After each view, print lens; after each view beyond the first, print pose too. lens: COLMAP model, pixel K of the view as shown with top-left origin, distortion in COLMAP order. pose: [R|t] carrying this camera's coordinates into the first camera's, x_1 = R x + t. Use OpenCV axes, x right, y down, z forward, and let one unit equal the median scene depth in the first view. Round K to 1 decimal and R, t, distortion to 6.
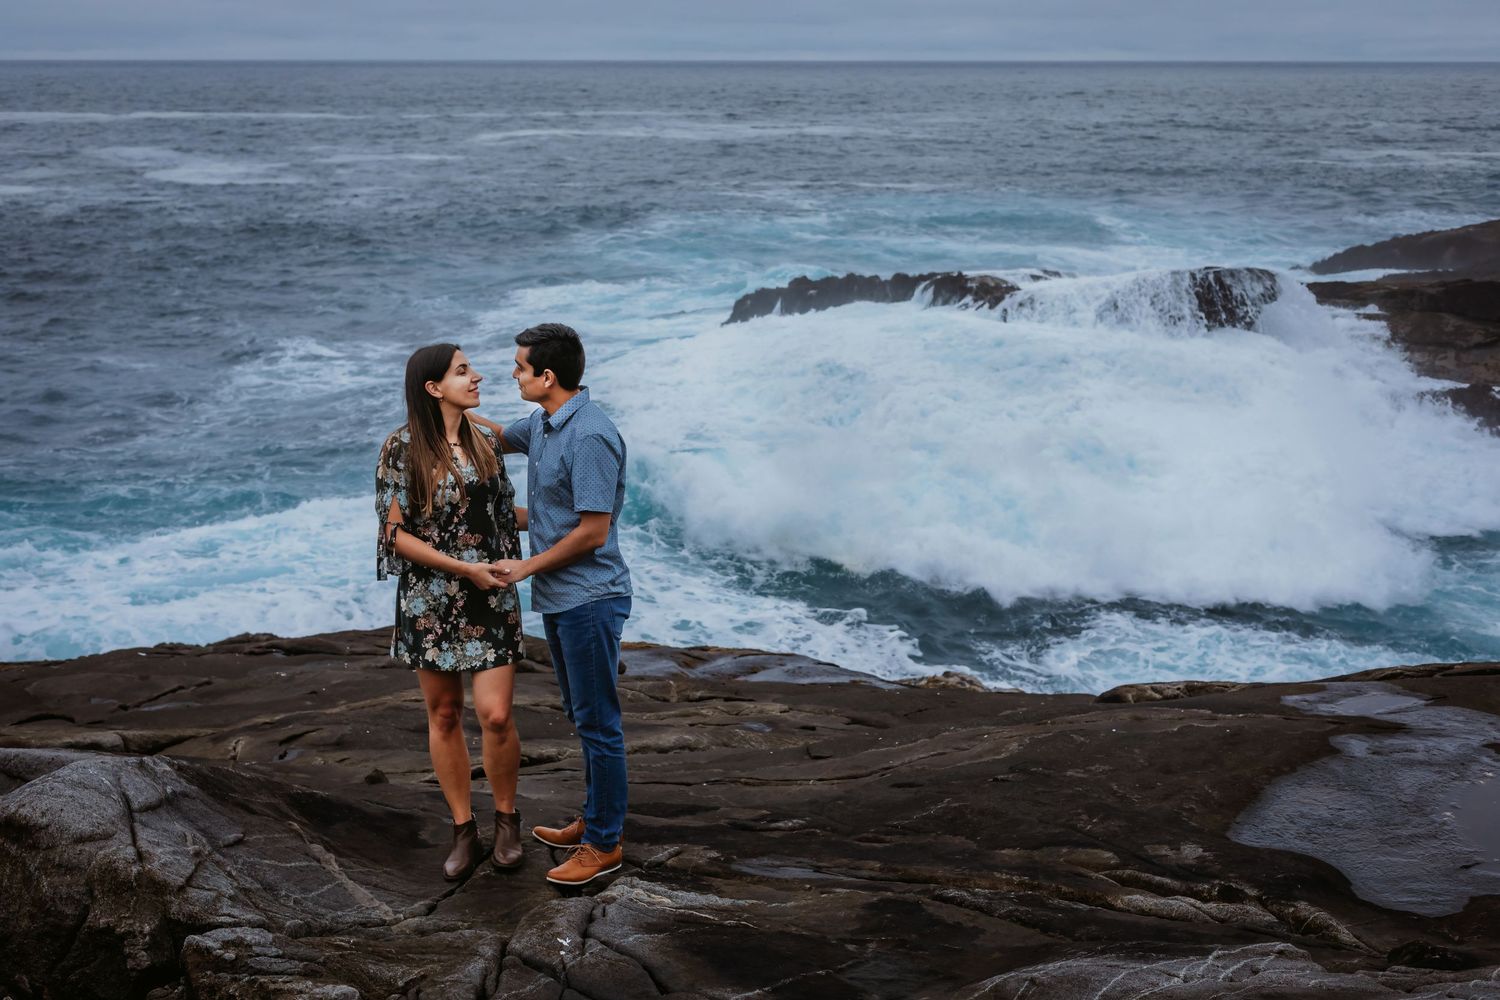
lens RADIAL K [[2290.4, 0, 750.0], [0, 2290.4, 500.0], [0, 0, 1]] dist [0.006222, -0.039354]
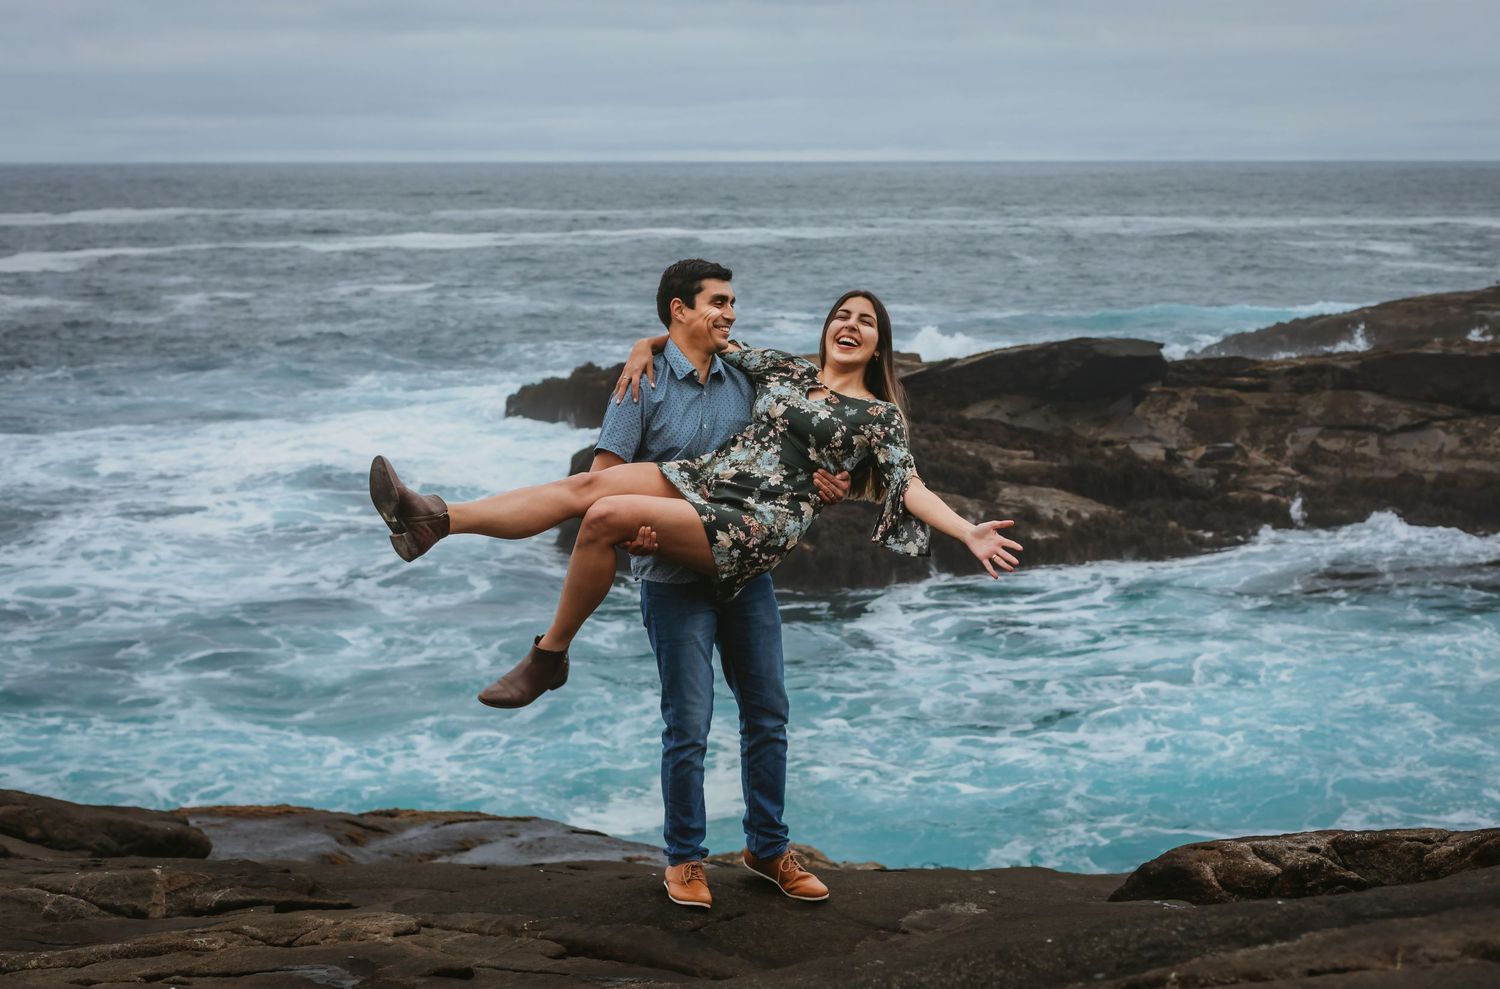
lens RADIAL K [[2373.9, 0, 774.0], [0, 2373.9, 466.0], [0, 0, 1]] dist [0.021475, -0.115211]
pose [[0.995919, -0.016610, 0.088708, 0.084545], [0.024171, 0.996101, -0.084847, 0.084288], [-0.086953, 0.086645, 0.992437, 1.024507]]
